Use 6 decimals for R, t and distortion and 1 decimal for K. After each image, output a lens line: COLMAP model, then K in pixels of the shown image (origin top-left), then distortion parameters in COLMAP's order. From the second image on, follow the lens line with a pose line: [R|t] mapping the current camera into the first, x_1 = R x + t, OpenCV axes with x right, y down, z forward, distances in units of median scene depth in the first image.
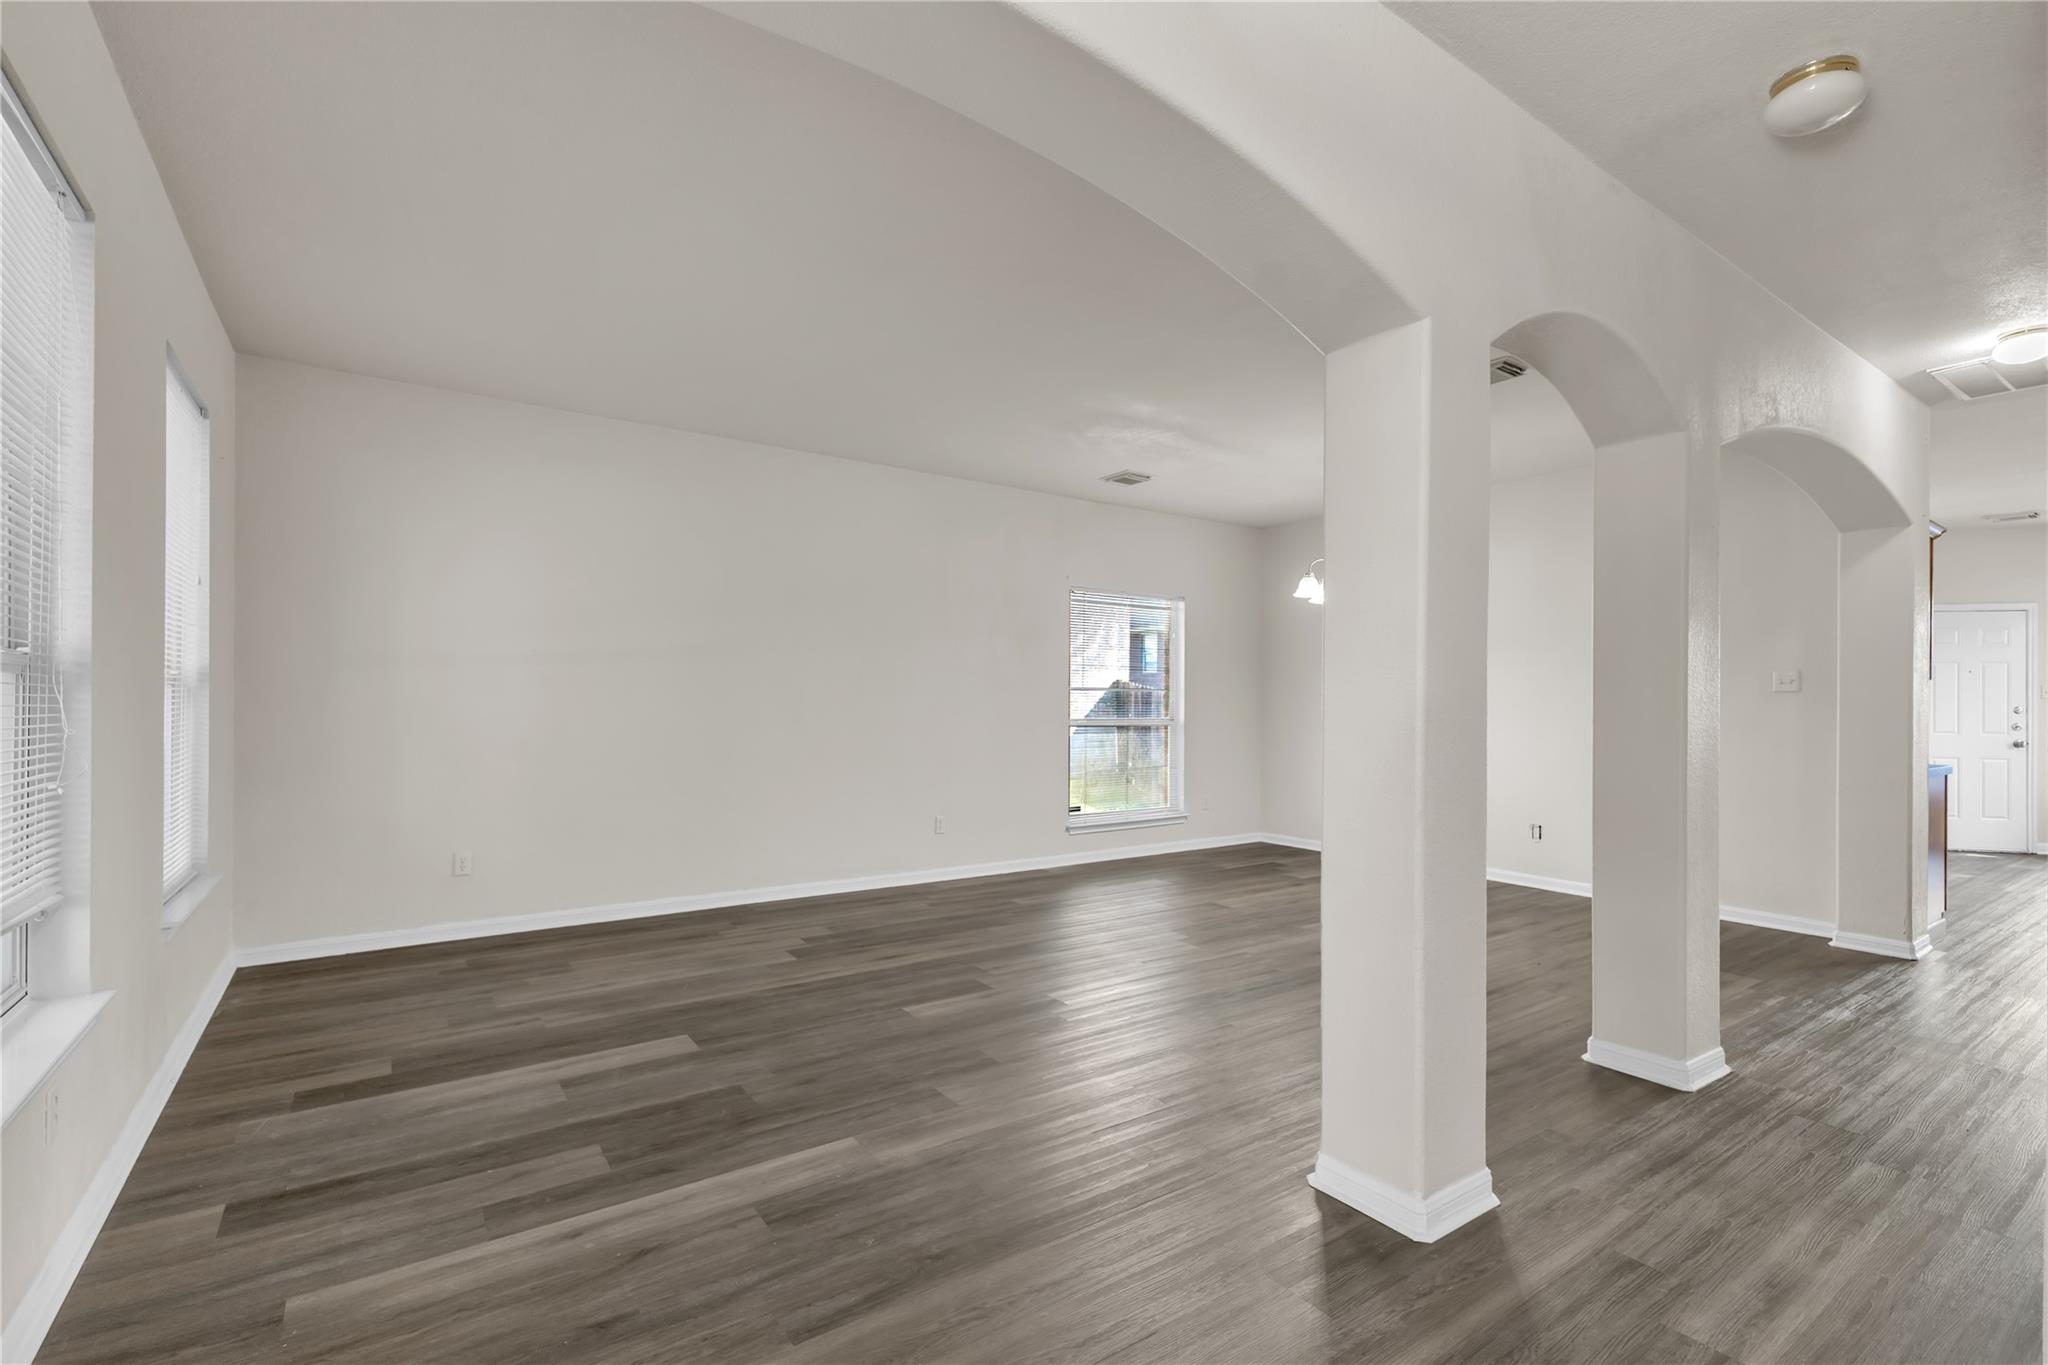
lens RADIAL K [[919.4, 0, 1024.0], [0, 919.4, 682.5], [0, 0, 1]] dist [0.000457, 0.000007]
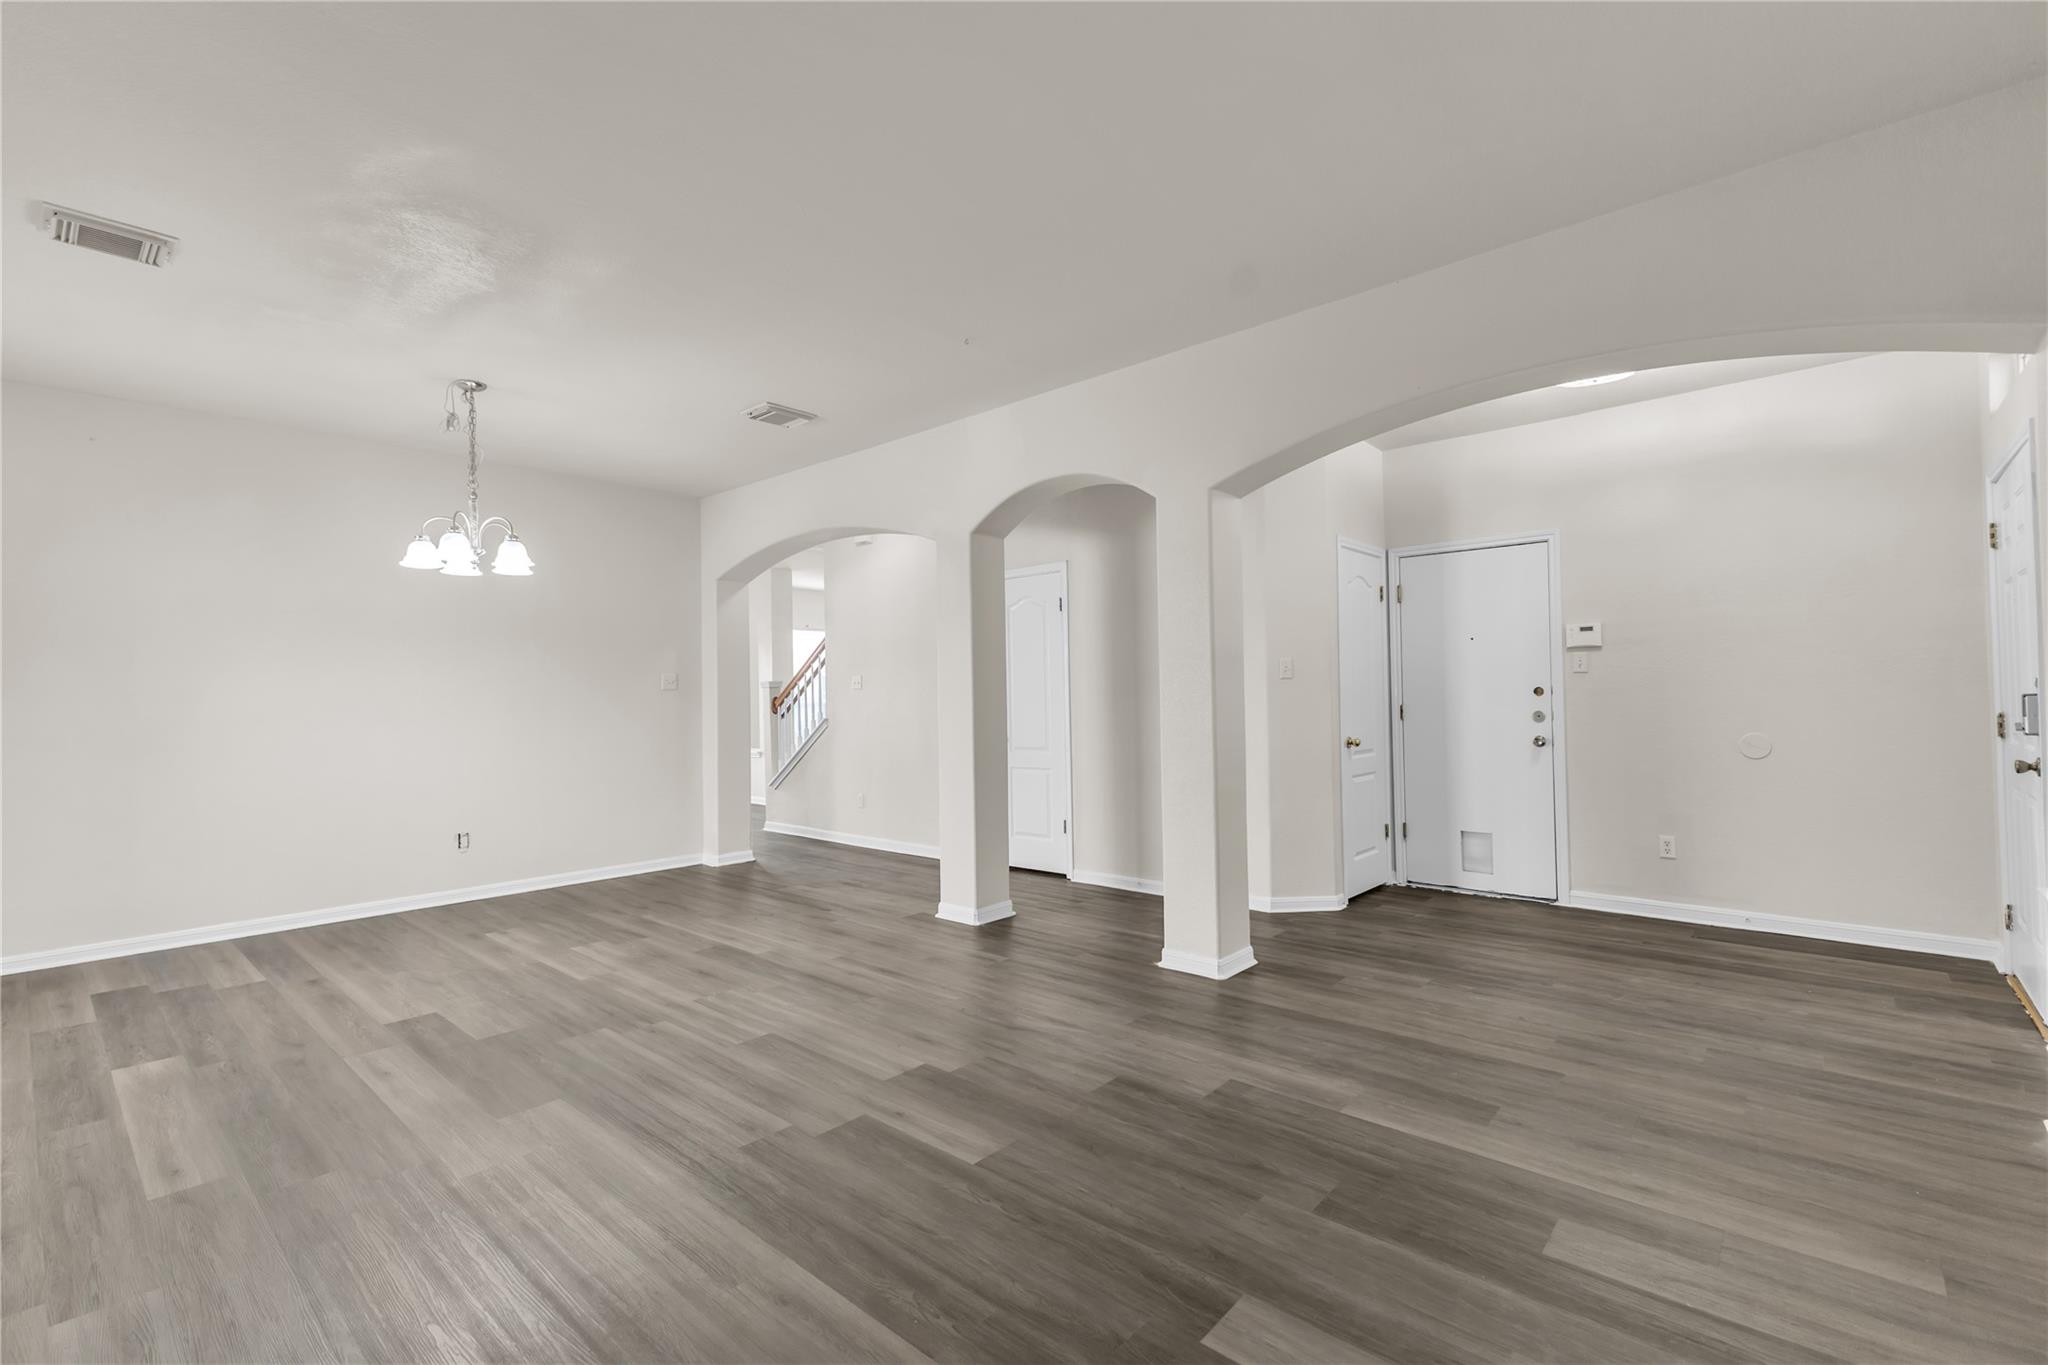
lens RADIAL K [[890.5, 0, 1024.0], [0, 890.5, 682.5], [0, 0, 1]] dist [0.000319, 0.000022]
pose [[-0.233154, 0.011707, 0.972369, -0.876359], [-0.008266, 0.999868, -0.014020, 0.020115], [-0.972405, -0.011307, -0.233027, 1.277464]]
